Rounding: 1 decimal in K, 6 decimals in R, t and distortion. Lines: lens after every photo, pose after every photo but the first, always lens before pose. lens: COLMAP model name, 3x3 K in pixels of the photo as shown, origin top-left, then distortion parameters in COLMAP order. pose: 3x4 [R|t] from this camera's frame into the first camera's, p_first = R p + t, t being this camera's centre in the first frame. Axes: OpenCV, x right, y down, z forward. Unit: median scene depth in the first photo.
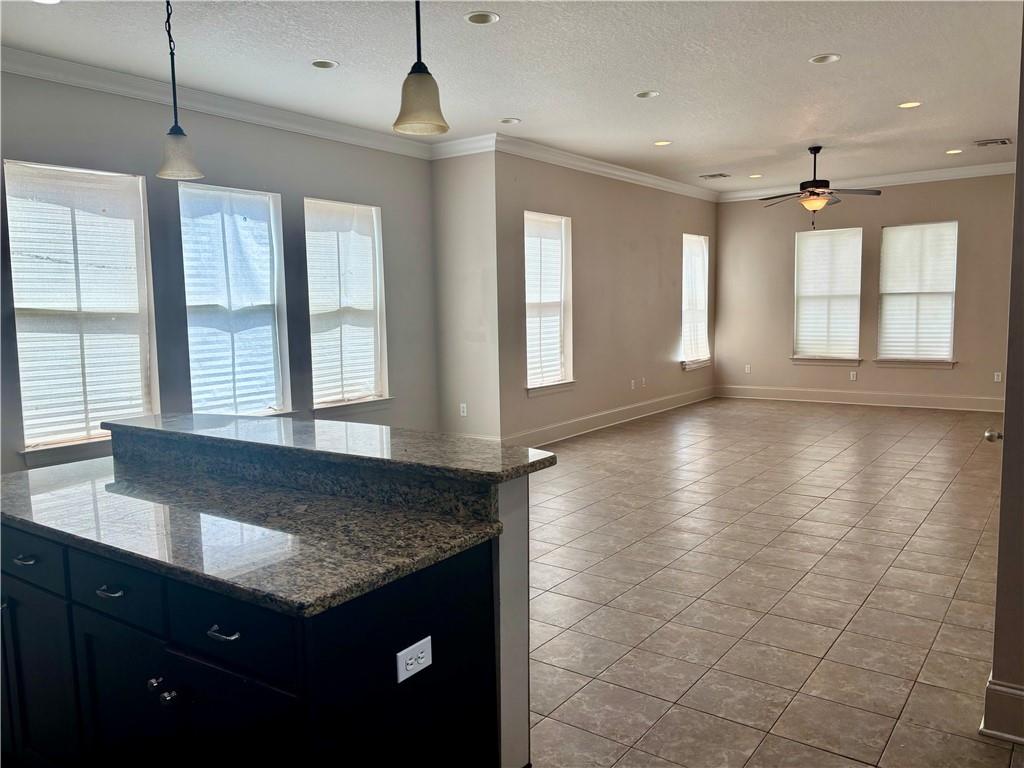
lens RADIAL K [[774.9, 0, 517.5], [0, 774.9, 380.1], [0, 0, 1]] dist [0.043617, -0.033691]
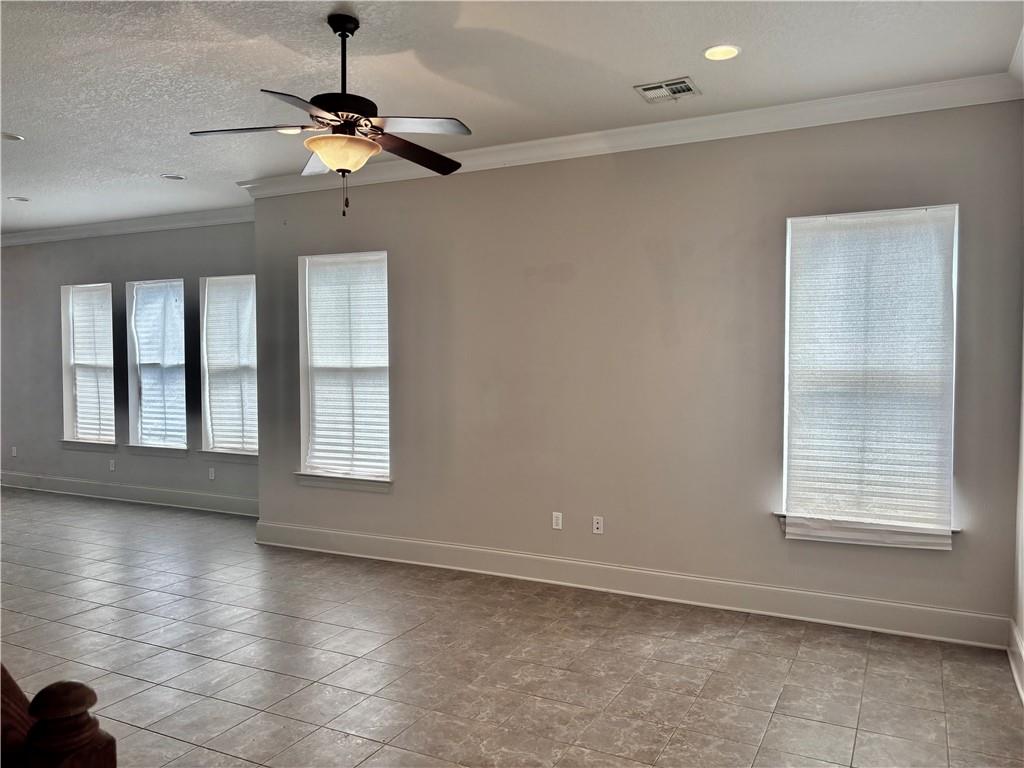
lens RADIAL K [[774.9, 0, 521.2], [0, 774.9, 385.1], [0, 0, 1]] dist [0.043617, -0.033691]
pose [[0.158692, 0.039693, -0.986530, 0.997653], [-0.111334, 0.993538, 0.022066, -0.144465], [0.981031, 0.106333, 0.162086, 1.271921]]
